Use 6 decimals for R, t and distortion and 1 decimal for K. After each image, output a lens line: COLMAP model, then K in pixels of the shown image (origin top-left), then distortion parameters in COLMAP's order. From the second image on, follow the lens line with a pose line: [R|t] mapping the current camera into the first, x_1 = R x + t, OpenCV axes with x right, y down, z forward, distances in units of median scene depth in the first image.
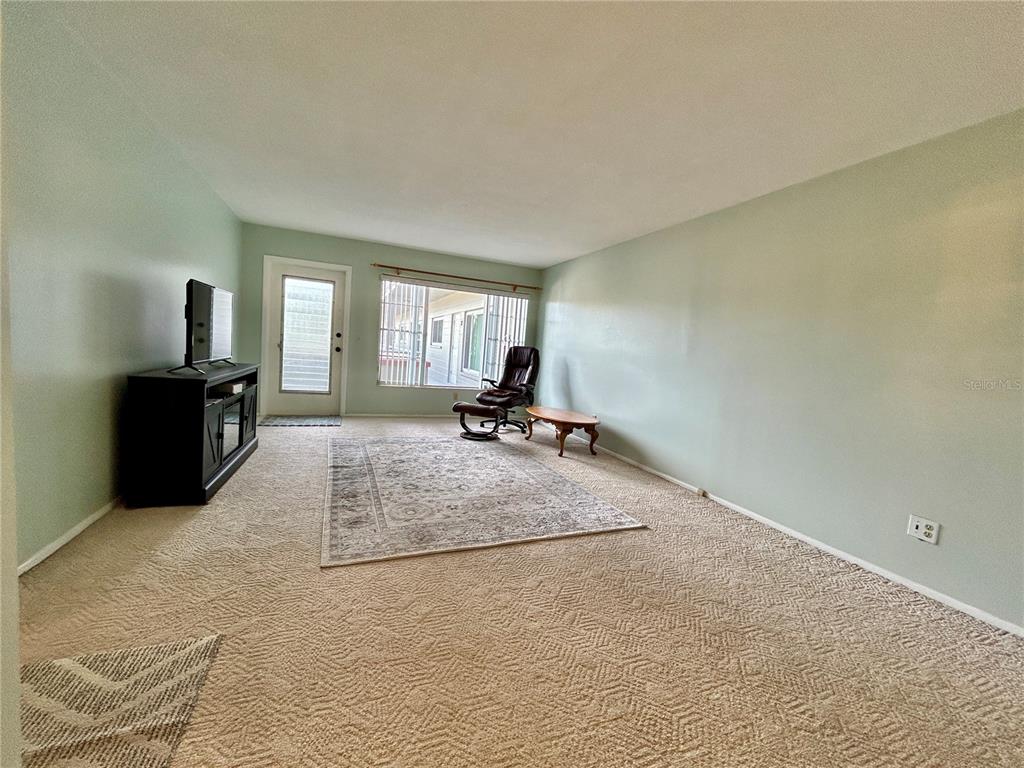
lens RADIAL K [[412.3, 0, 508.1], [0, 412.3, 384.0], [0, 0, 1]] dist [-0.000085, 0.000312]
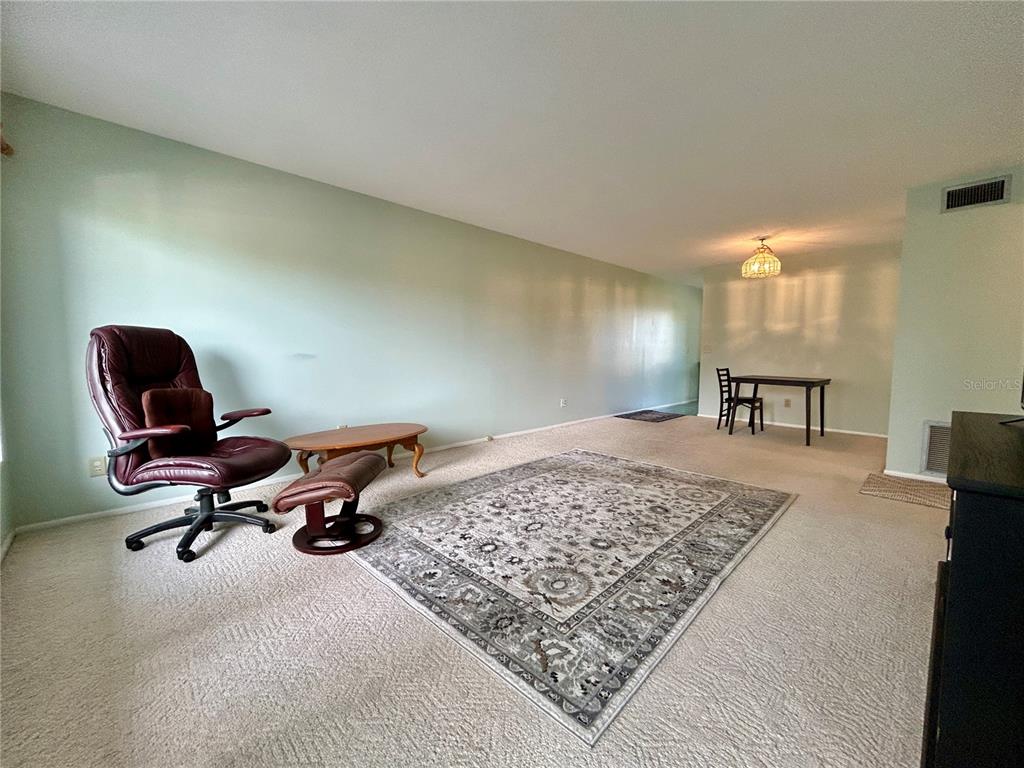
lens RADIAL K [[412.3, 0, 508.1], [0, 412.3, 384.0], [0, 0, 1]] dist [-0.000085, 0.000312]
pose [[-0.380790, -0.152083, 0.912069, -0.841898], [0.044970, 0.982168, 0.182547, -0.176451], [-0.923567, 0.110528, -0.367161, 1.538203]]
